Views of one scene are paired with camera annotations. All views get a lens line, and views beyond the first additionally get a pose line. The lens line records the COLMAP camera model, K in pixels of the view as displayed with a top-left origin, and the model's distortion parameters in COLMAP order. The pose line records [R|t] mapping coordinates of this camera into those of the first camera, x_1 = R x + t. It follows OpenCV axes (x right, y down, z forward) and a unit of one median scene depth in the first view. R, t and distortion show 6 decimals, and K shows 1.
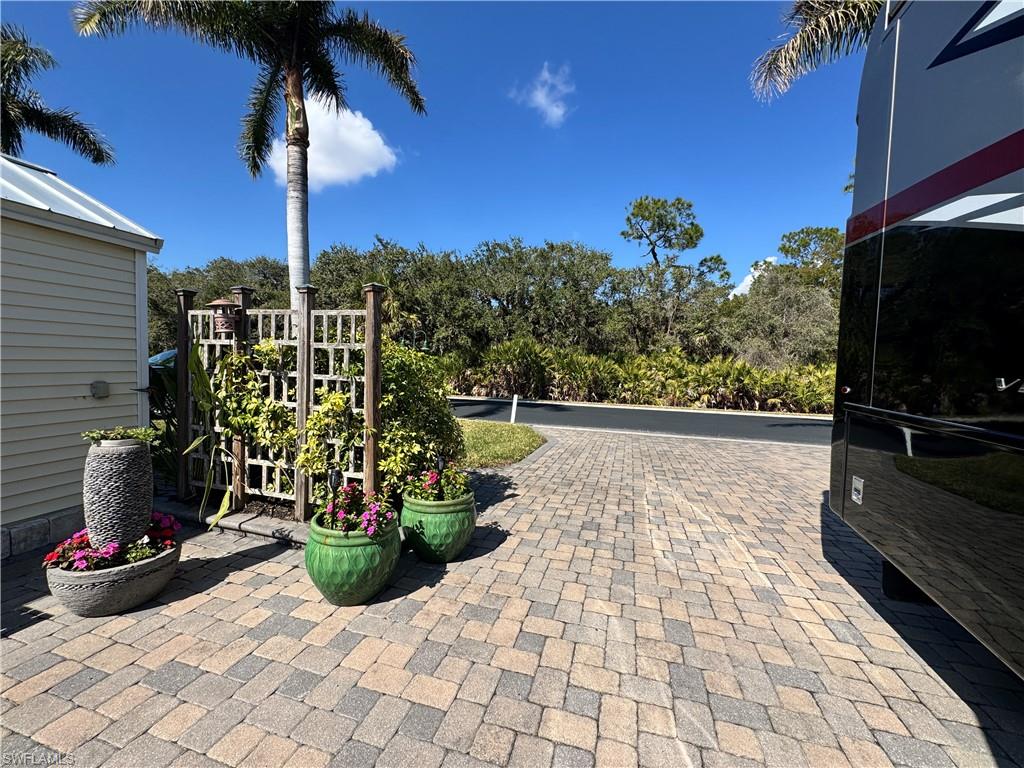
lens RADIAL K [[409.2, 0, 511.6], [0, 409.2, 382.8], [0, 0, 1]] dist [-0.004491, 0.001337]
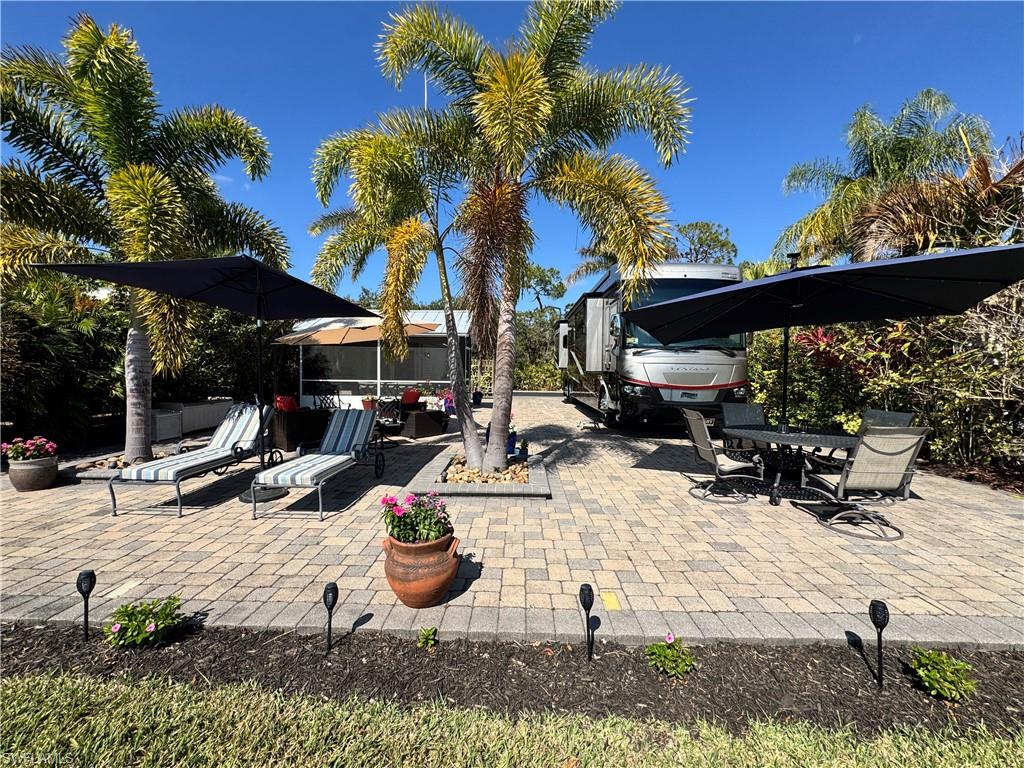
lens RADIAL K [[409.2, 0, 511.4], [0, 409.2, 380.8], [0, 0, 1]] dist [-0.004491, 0.001337]
pose [[0.967078, -0.021498, 0.253571, -0.186374], [0.027386, 0.999431, -0.019713, 0.028217], [-0.253003, 0.026008, 0.967116, -0.575113]]
